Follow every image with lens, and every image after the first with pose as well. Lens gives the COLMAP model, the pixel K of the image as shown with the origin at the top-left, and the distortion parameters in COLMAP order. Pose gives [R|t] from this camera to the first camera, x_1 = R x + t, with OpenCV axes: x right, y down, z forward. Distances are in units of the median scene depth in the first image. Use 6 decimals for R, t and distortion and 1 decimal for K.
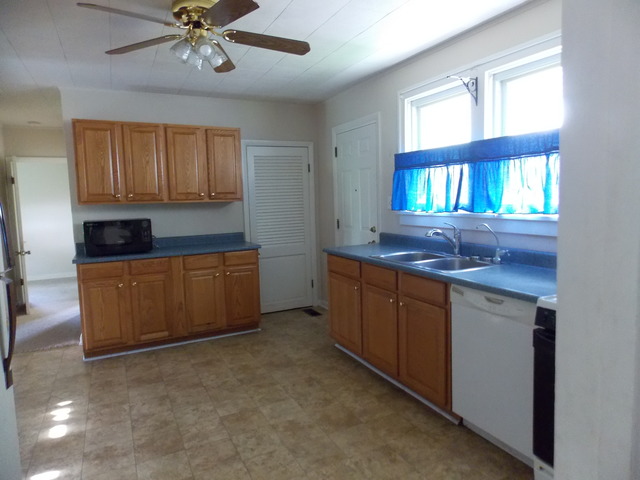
lens RADIAL K [[425.1, 0, 324.8], [0, 425.1, 237.0], [0, 0, 1]] dist [0.006629, -0.002742]
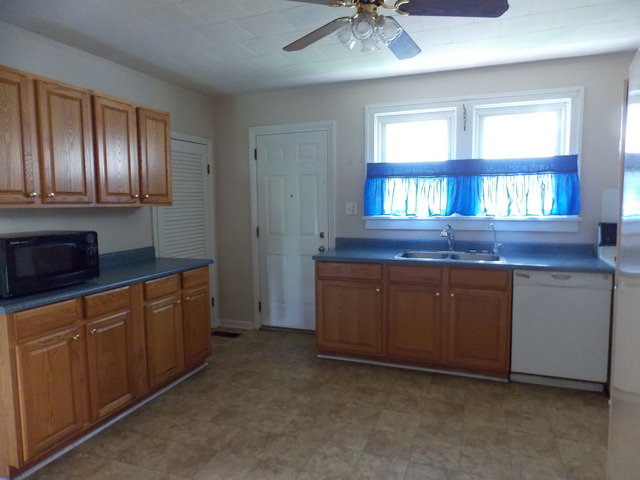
lens RADIAL K [[425.1, 0, 324.2], [0, 425.1, 235.3], [0, 0, 1]] dist [0.006629, -0.002742]
pose [[0.731347, -0.036311, 0.681038, -0.692189], [0.055218, 0.998456, -0.006061, -0.013494], [-0.679767, 0.042038, 0.732223, 0.313141]]
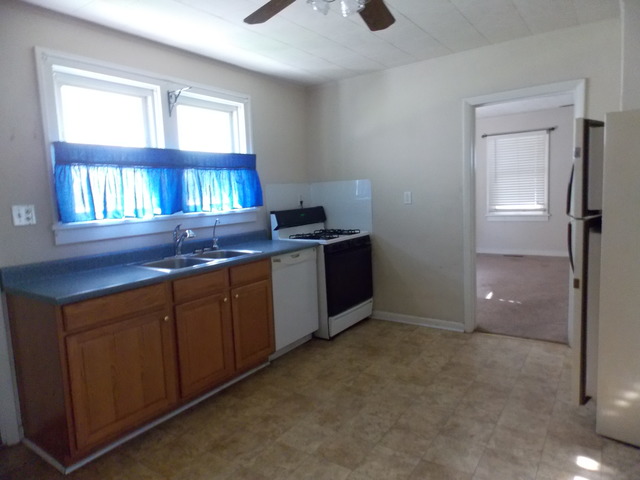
lens RADIAL K [[425.1, 0, 323.2], [0, 425.1, 237.2], [0, 0, 1]] dist [0.006629, -0.002742]
pose [[-0.489270, -0.044730, 0.870984, -0.683659], [0.143239, 0.981001, 0.130843, -0.076882], [-0.860289, 0.188776, -0.473568, 1.046170]]
